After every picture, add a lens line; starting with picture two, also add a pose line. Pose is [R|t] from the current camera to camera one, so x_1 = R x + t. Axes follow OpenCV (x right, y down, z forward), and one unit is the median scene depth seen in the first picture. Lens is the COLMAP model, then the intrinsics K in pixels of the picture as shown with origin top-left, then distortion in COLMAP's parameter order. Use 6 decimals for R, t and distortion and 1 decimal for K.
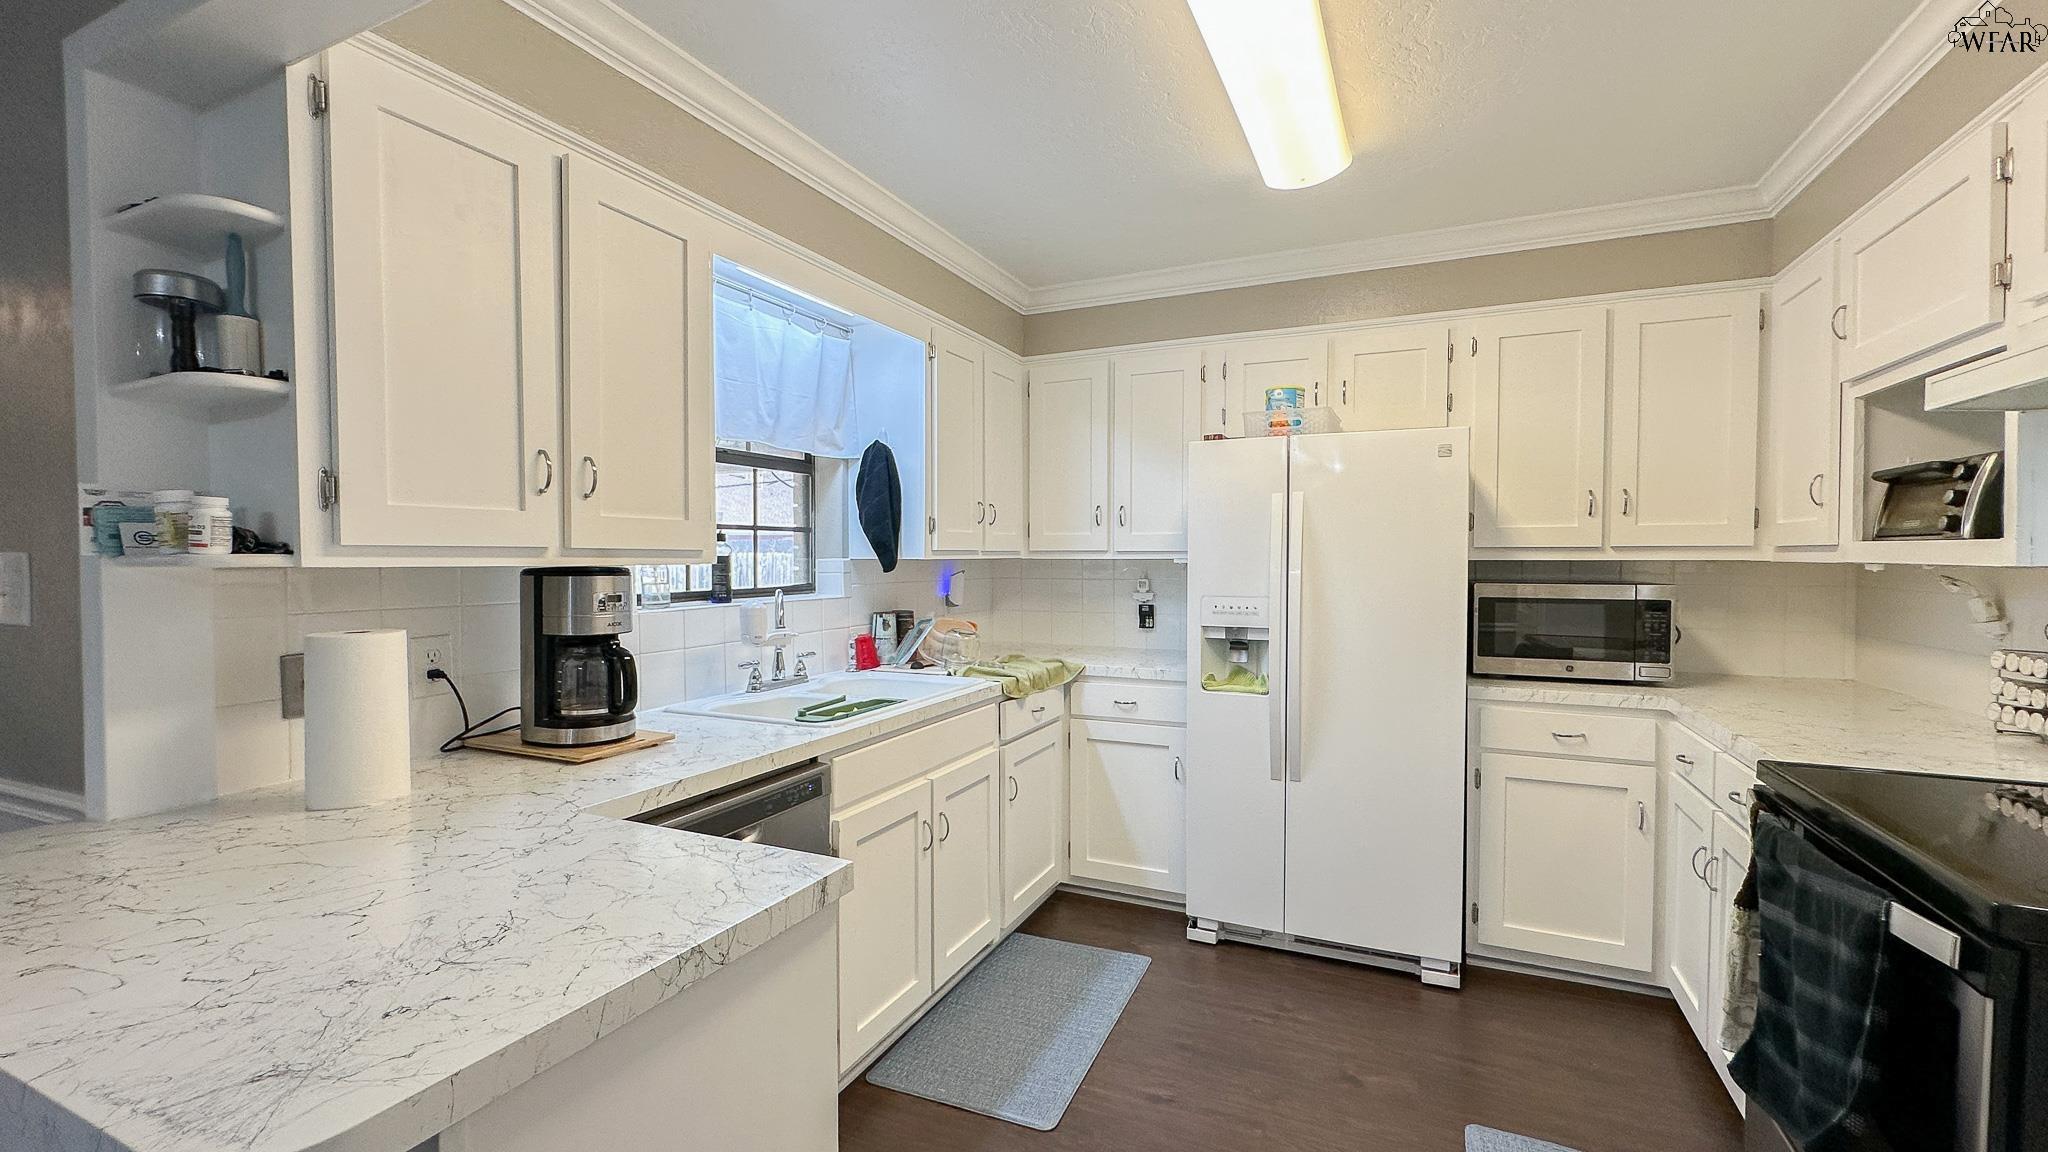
lens RADIAL K [[832.6, 0, 1024.8], [0, 832.6, 576.9], [0, 0, 1]] dist [-0.002043, 0.000652]
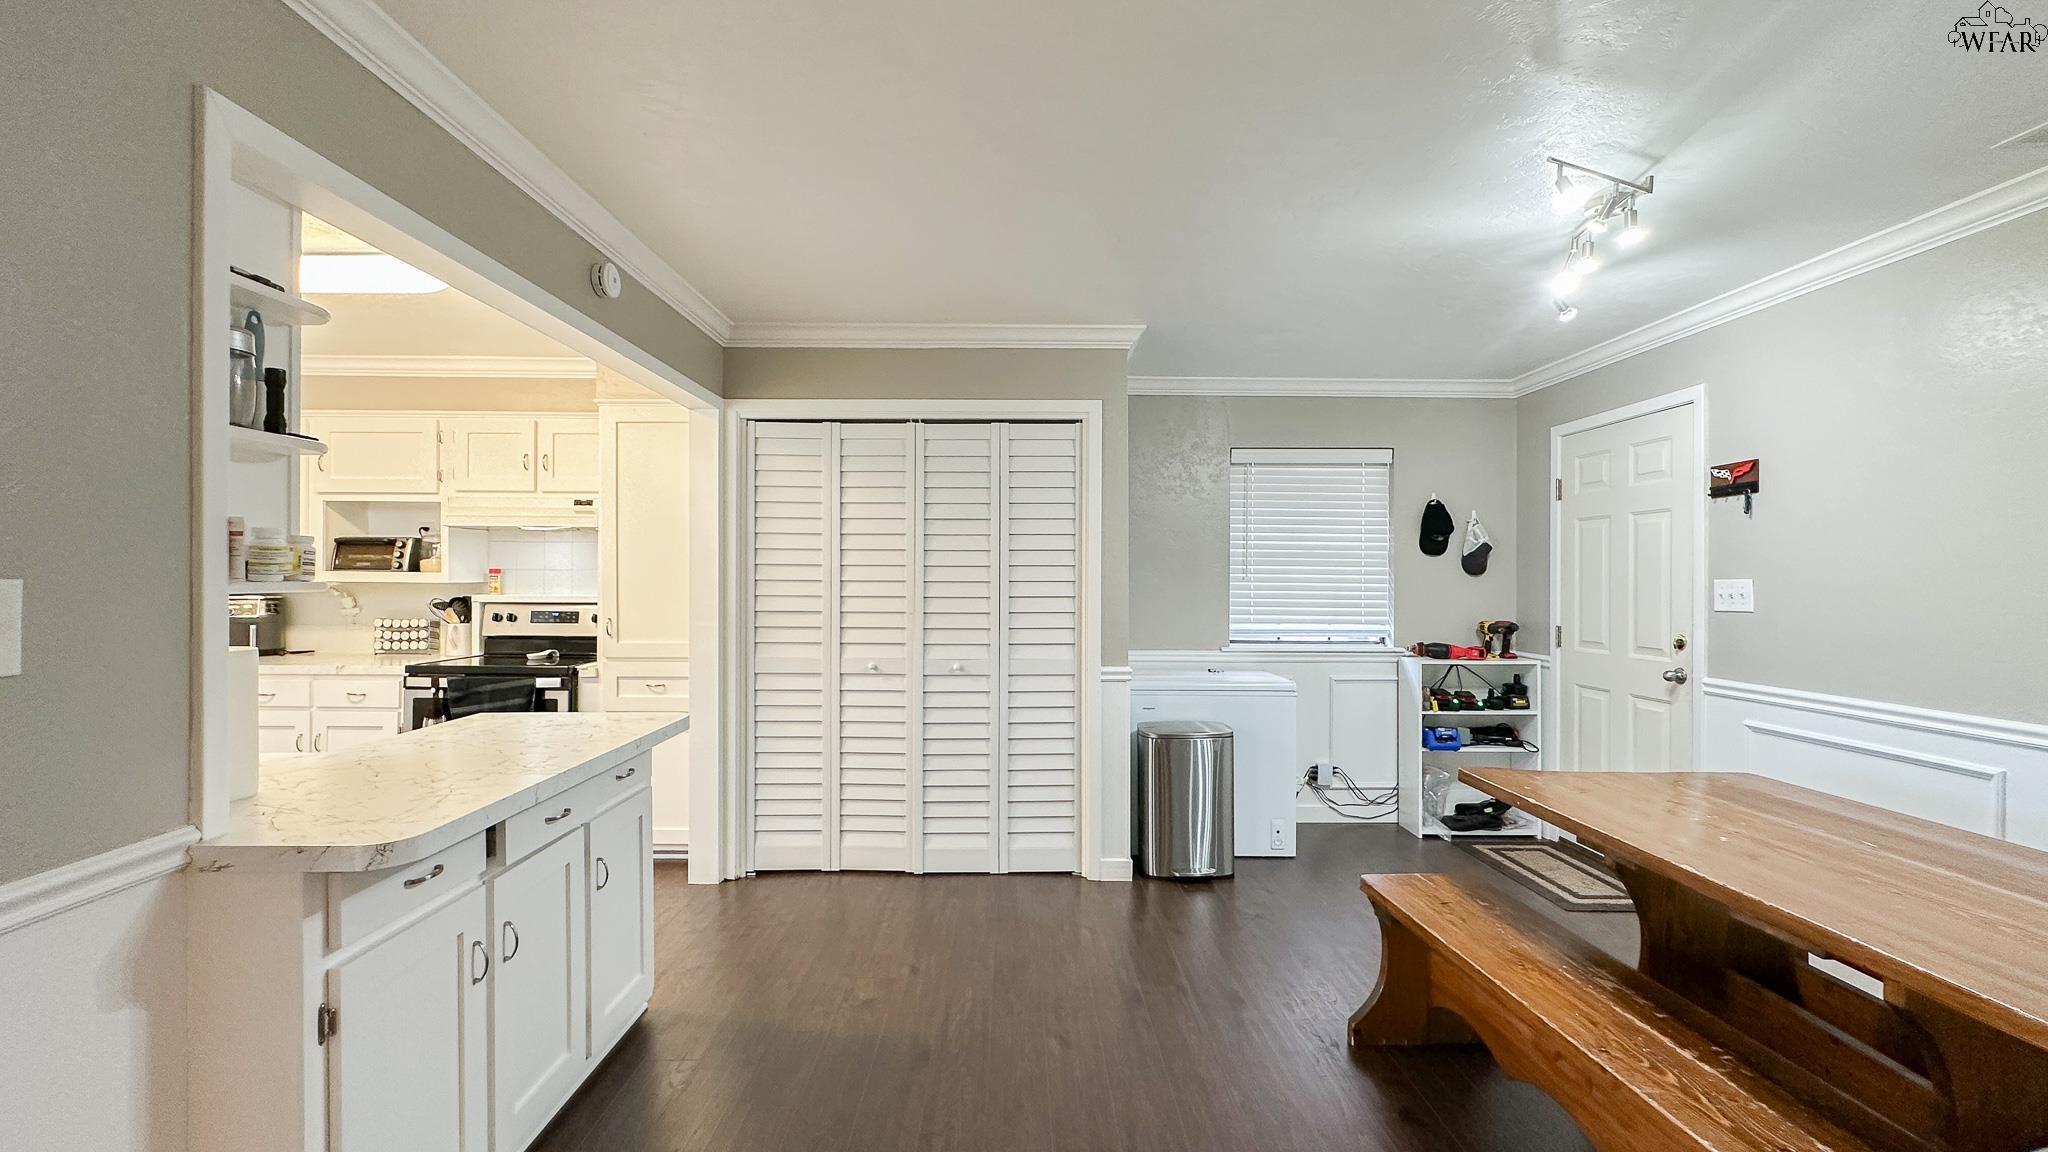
lens RADIAL K [[832.6, 0, 1055.7], [0, 832.6, 579.3], [0, 0, 1]] dist [-0.002043, 0.000652]
pose [[-0.458731, -0.002335, 0.888572, -1.550475], [0.016620, 0.999799, 0.011208, -0.015189], [-0.888420, 0.019910, -0.458600, 0.328875]]
